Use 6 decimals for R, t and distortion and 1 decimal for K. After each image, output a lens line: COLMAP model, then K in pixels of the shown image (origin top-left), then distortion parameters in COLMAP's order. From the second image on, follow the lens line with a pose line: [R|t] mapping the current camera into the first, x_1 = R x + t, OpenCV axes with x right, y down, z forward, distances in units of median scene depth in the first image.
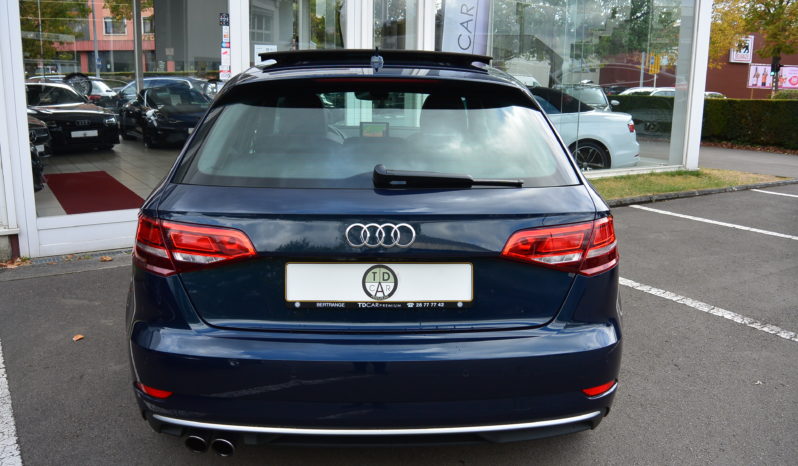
lens RADIAL K [[650.3, 0, 399.0], [0, 650.3, 233.0], [0, 0, 1]] dist [-0.144888, 0.067976]
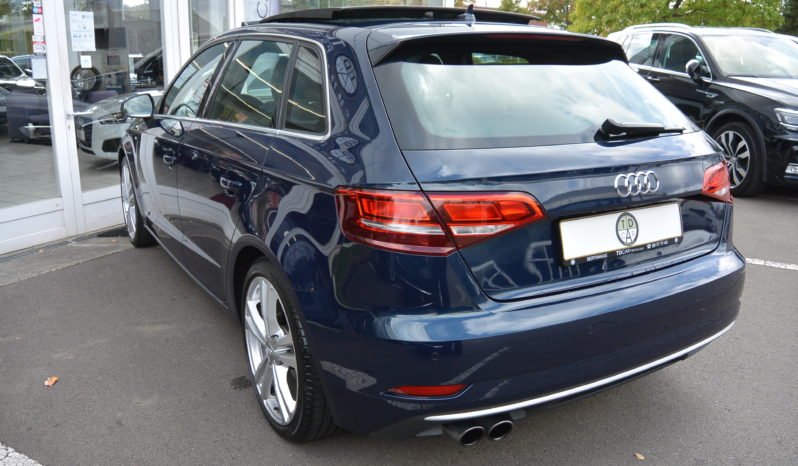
lens RADIAL K [[650.3, 0, 399.0], [0, 650.3, 233.0], [0, 0, 1]] dist [-0.144888, 0.067976]
pose [[0.888767, -0.131162, 0.439192, -0.155999], [0.113267, 0.991314, 0.066838, -0.005551], [-0.444143, -0.009657, 0.895904, 0.045459]]
